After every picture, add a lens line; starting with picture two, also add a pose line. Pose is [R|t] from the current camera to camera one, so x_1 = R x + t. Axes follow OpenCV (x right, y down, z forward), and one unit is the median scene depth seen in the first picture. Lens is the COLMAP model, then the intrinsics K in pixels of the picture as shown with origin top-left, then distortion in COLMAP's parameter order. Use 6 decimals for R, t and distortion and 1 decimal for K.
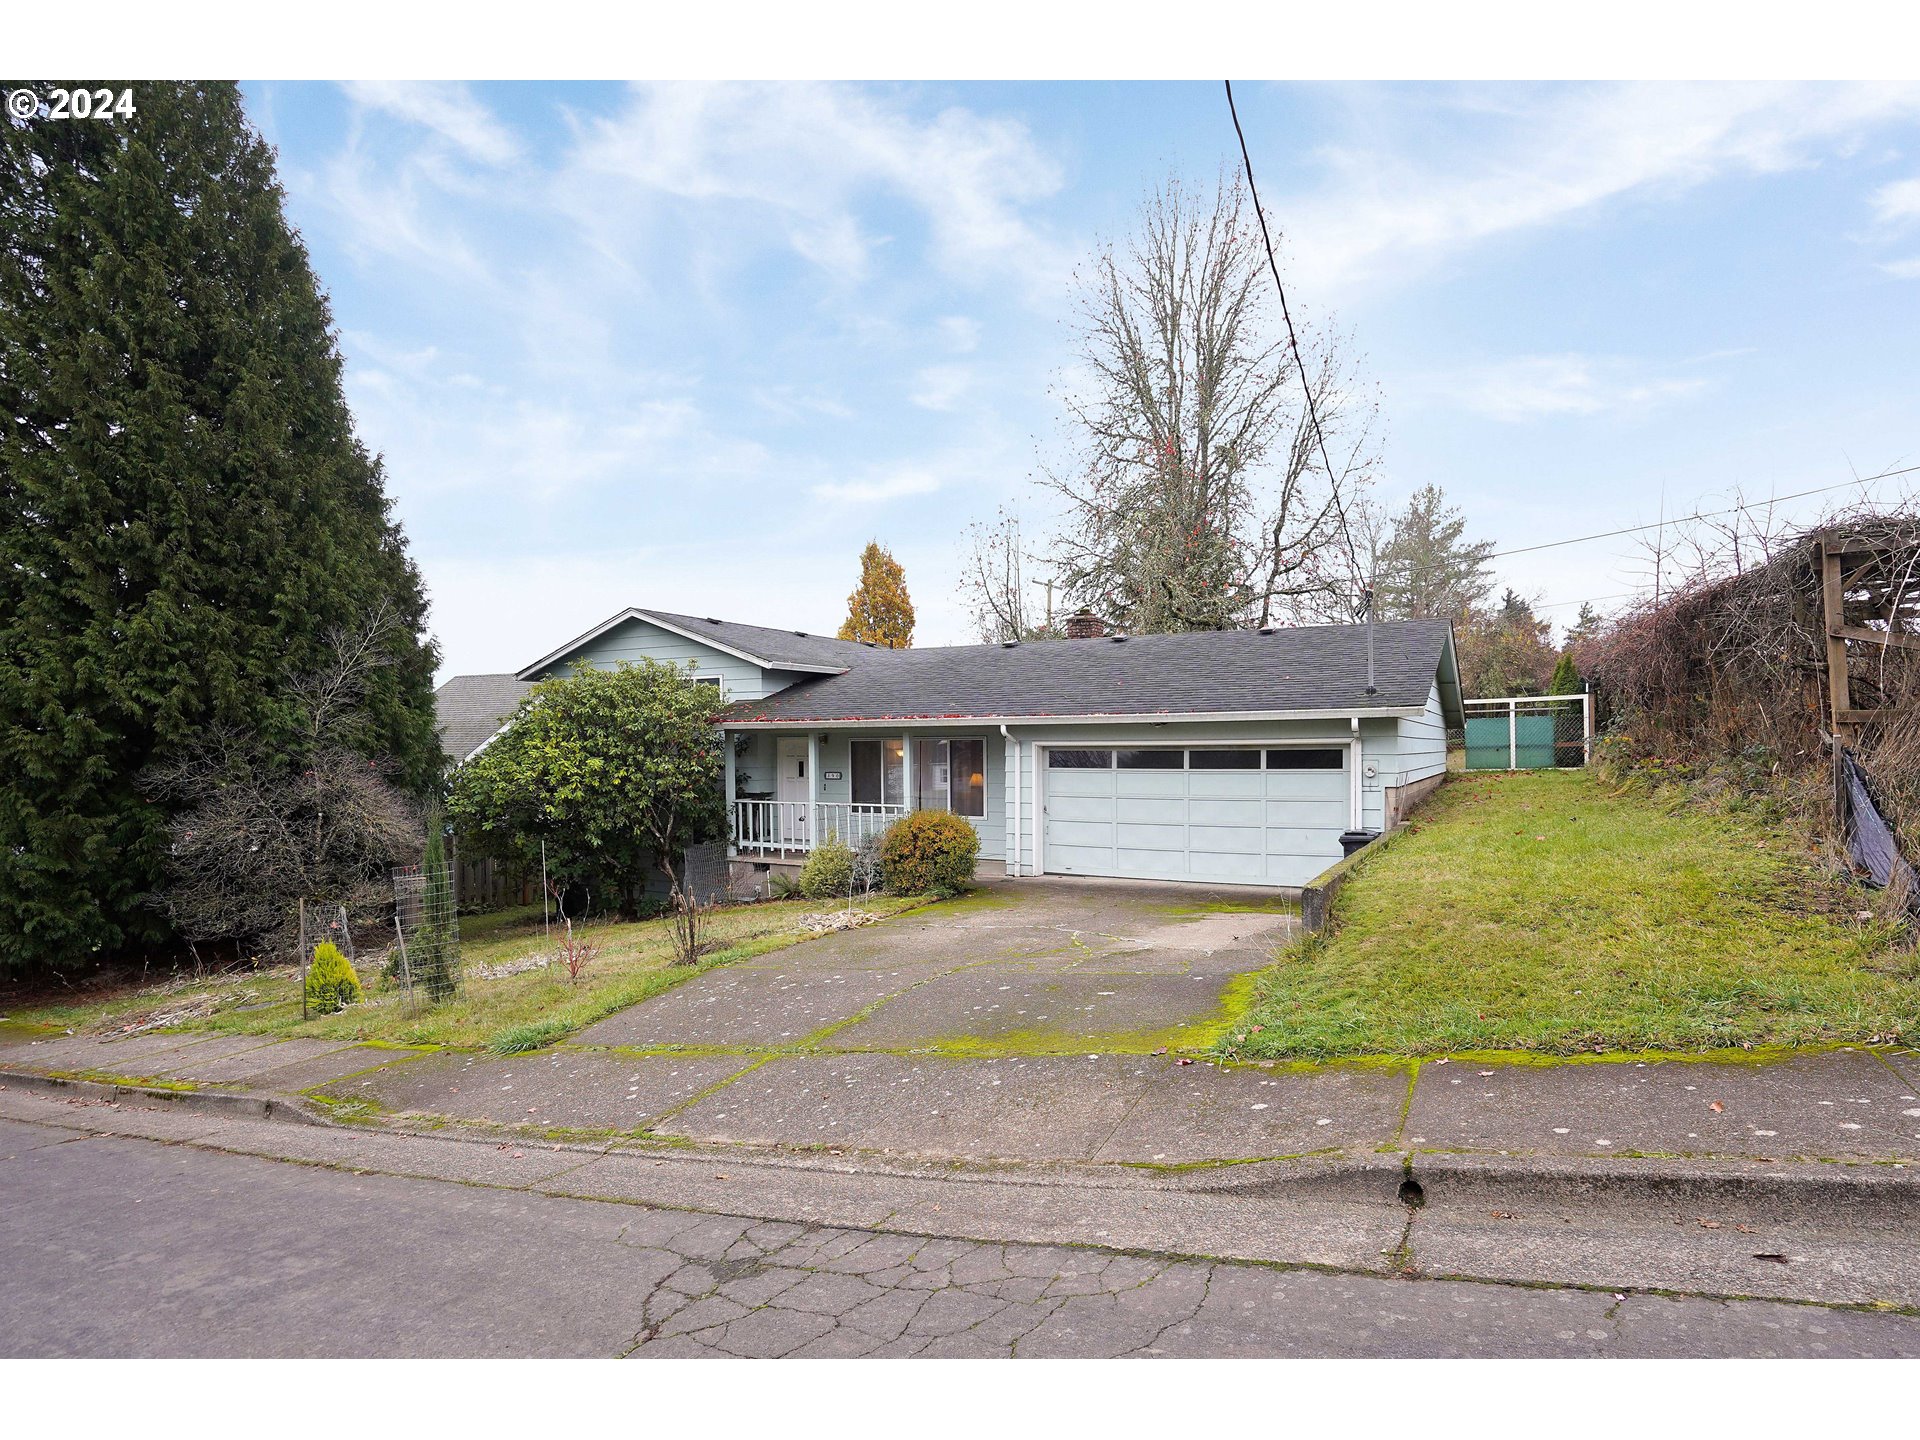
lens RADIAL K [[1002.7, 0, 937.0], [0, 1002.7, 695.7], [0, 0, 1]] dist [-0.057358, 0.028452]
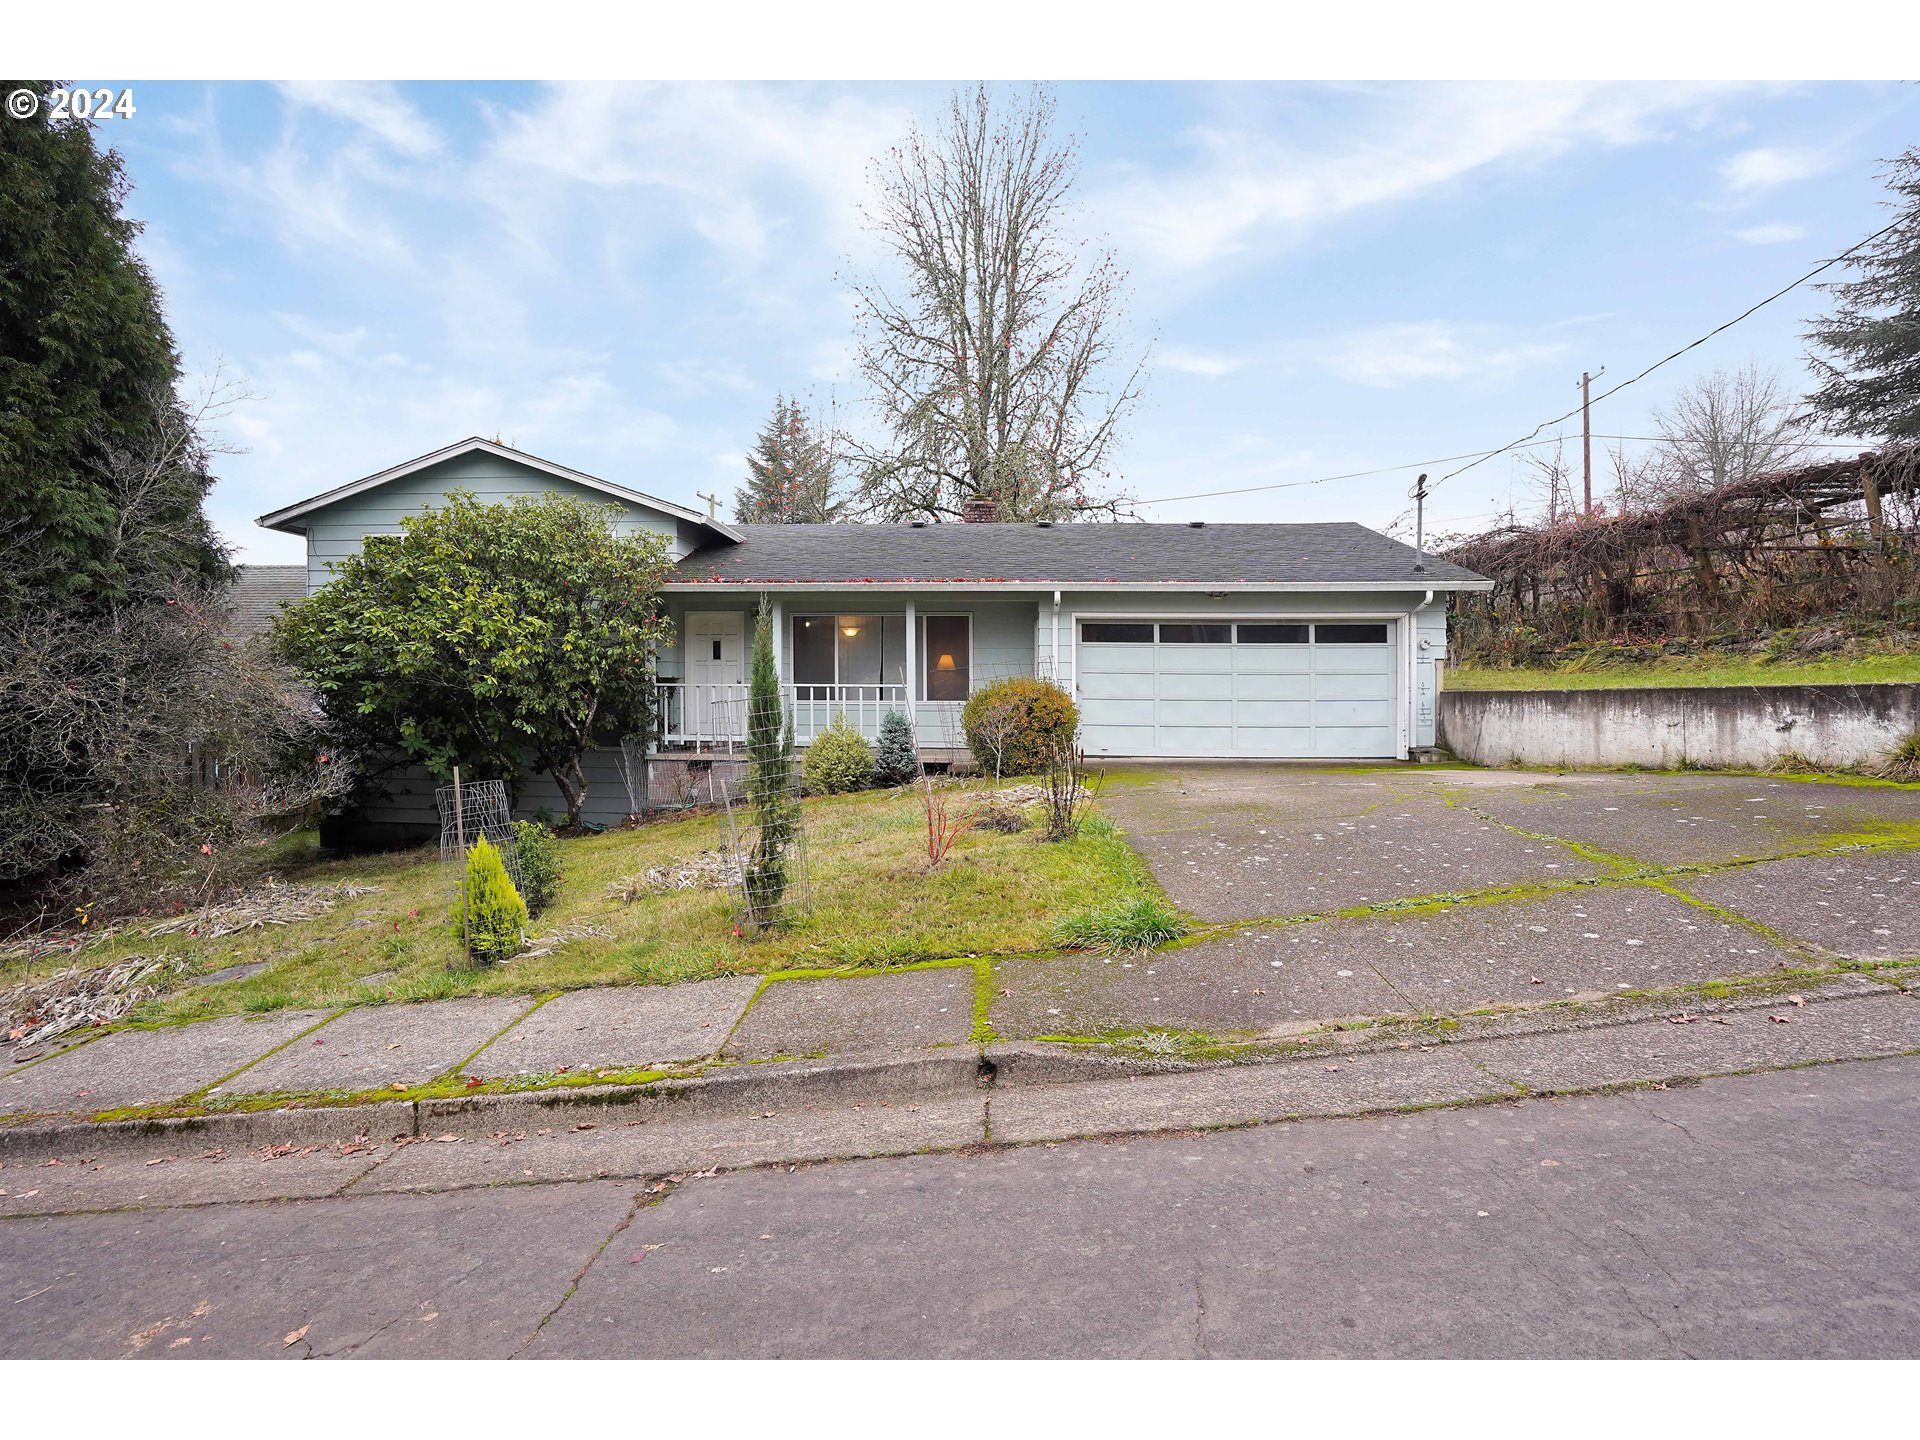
lens RADIAL K [[1002.7, 0, 937.0], [0, 1002.7, 695.7], [0, 0, 1]] dist [-0.057358, 0.028452]
pose [[0.912957, 0.006695, 0.408002, -0.363043], [-0.032065, 0.997951, 0.055375, 0.069768], [-0.406795, -0.063637, 0.911300, 0.195482]]
